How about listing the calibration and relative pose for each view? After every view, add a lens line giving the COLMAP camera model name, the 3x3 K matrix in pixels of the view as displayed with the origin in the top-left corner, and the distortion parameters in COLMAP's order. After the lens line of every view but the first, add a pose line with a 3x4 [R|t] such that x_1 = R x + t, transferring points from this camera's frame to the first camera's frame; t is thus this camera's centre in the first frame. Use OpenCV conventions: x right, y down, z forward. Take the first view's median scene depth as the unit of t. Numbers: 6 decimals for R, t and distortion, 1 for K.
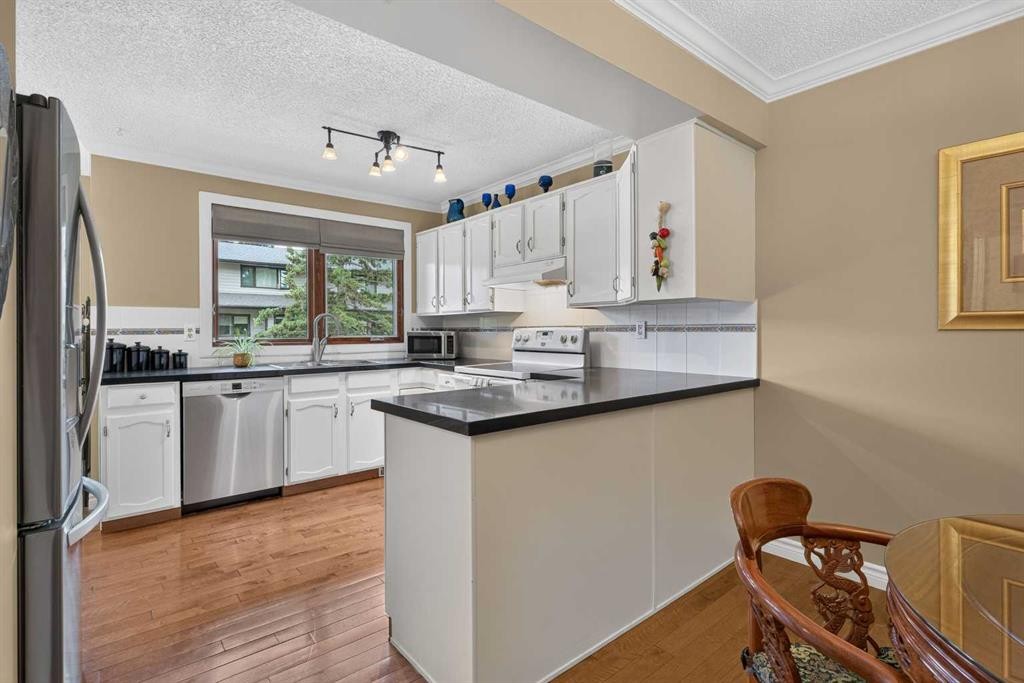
lens RADIAL K [[492.4, 0, 509.1], [0, 492.4, 328.3], [0, 0, 1]] dist [0.002197, 0.000035]
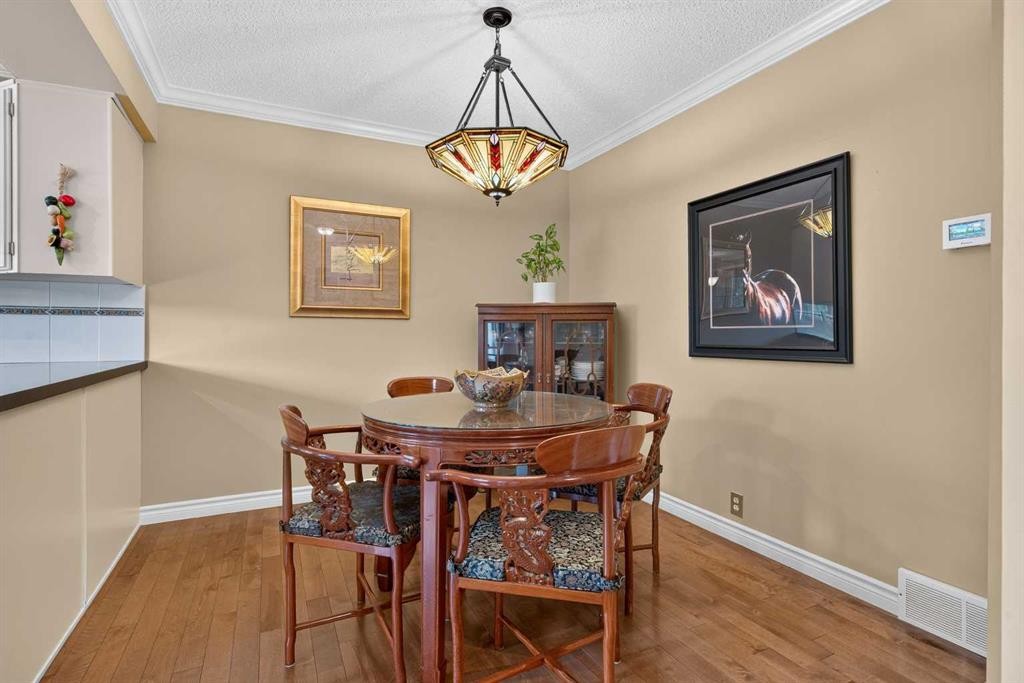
lens RADIAL K [[502.8, 0, 509.4], [0, 502.8, 331.4], [0, 0, 1]] dist [-0.001678, -0.001569]
pose [[0.241758, 0.006545, 0.970315, -0.302357], [-0.005085, 0.999972, -0.005478, 0.036701], [-0.970323, -0.003610, 0.241784, -0.003715]]
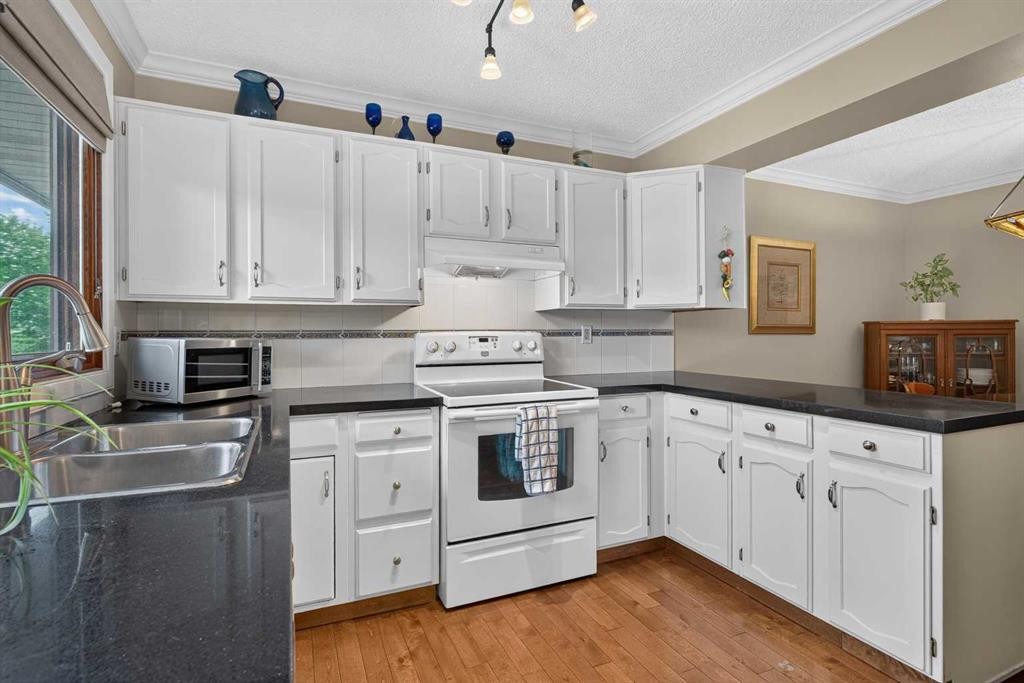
lens RADIAL K [[498.9, 0, 509.0], [0, 498.9, 334.6], [0, 0, 1]] dist [0.000749, -0.001165]
pose [[0.276710, 0.001912, 0.960951, -0.803090], [0.001672, 0.999996, -0.002471, 0.006378], [-0.960952, 0.002290, 0.276706, 0.941664]]
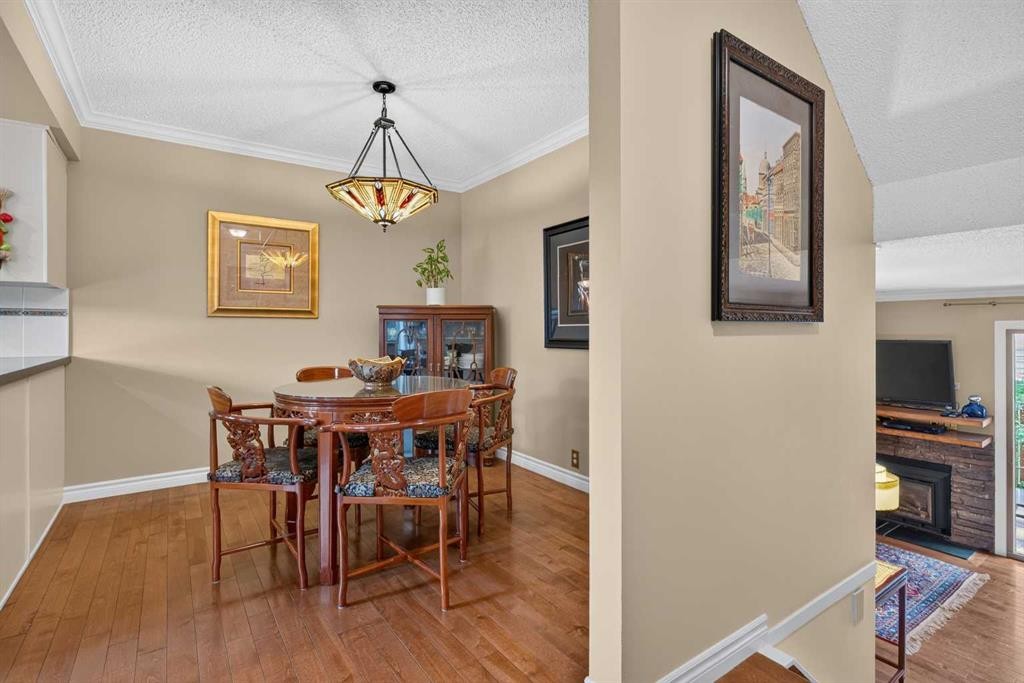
lens RADIAL K [[498.1, 0, 514.2], [0, 498.1, 327.4], [0, 0, 1]] dist [-0.003008, -0.001070]
pose [[0.084910, 0.007733, 0.996359, -0.516261], [-0.000868, 0.999970, -0.007688, 0.036998], [-0.996388, -0.000212, 0.084914, -0.135107]]
